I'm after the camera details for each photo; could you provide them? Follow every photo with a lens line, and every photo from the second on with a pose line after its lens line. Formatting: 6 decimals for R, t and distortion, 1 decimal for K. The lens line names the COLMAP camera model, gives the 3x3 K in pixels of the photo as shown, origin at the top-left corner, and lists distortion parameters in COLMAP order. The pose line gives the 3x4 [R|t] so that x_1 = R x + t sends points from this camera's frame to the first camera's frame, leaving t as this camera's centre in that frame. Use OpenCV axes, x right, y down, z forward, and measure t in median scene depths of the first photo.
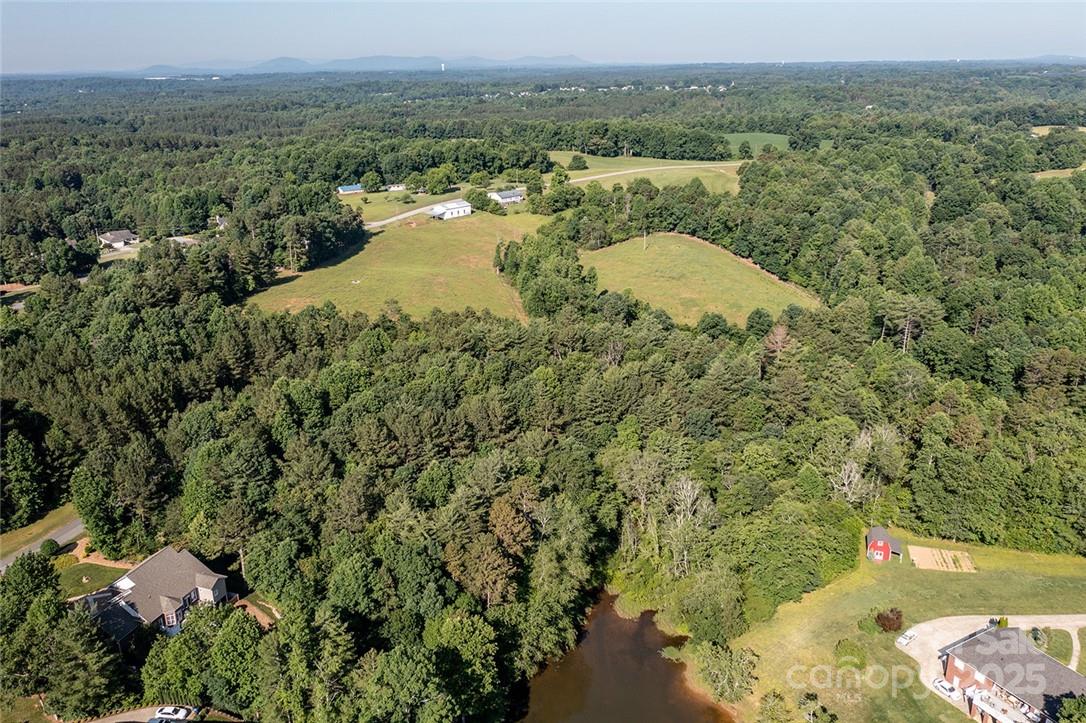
lens RADIAL K [[857.9, 0, 539.1], [0, 857.9, 355.0], [0, 0, 1]] dist [-0.019084, 0.006943]
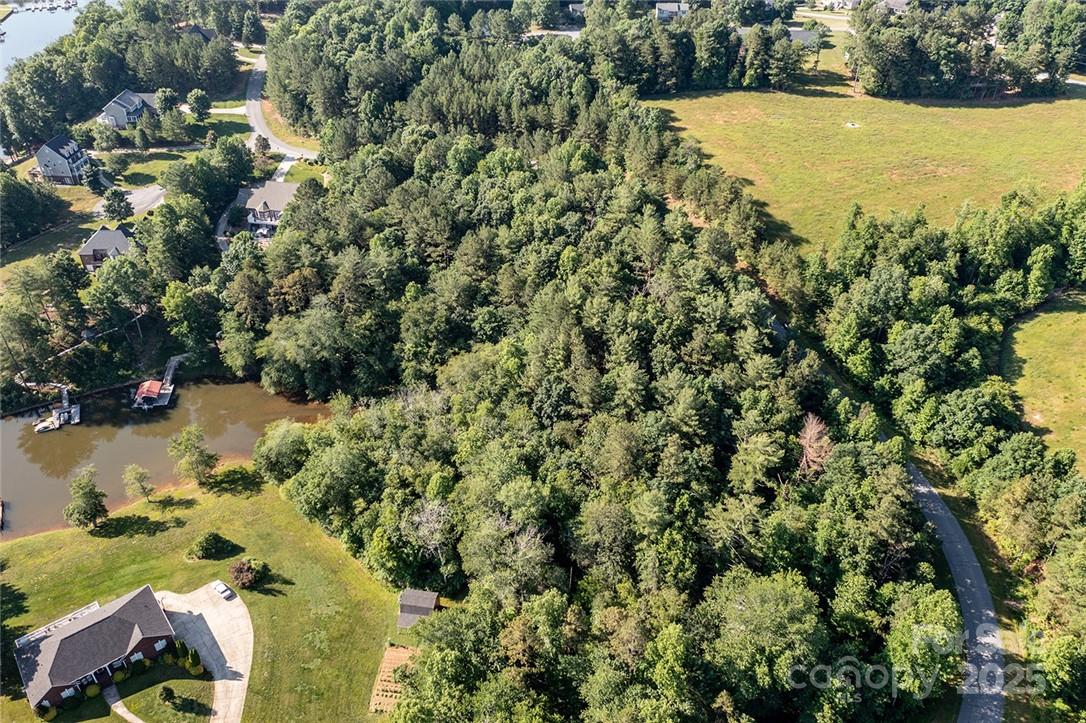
lens RADIAL K [[857.9, 0, 538.2], [0, 857.9, 352.1], [0, 0, 1]] dist [-0.019084, 0.006943]
pose [[0.160121, 0.587482, -0.793238, 0.693996], [-0.319667, 0.791162, 0.521418, -0.319999], [0.933903, 0.170081, 0.314480, 0.617892]]
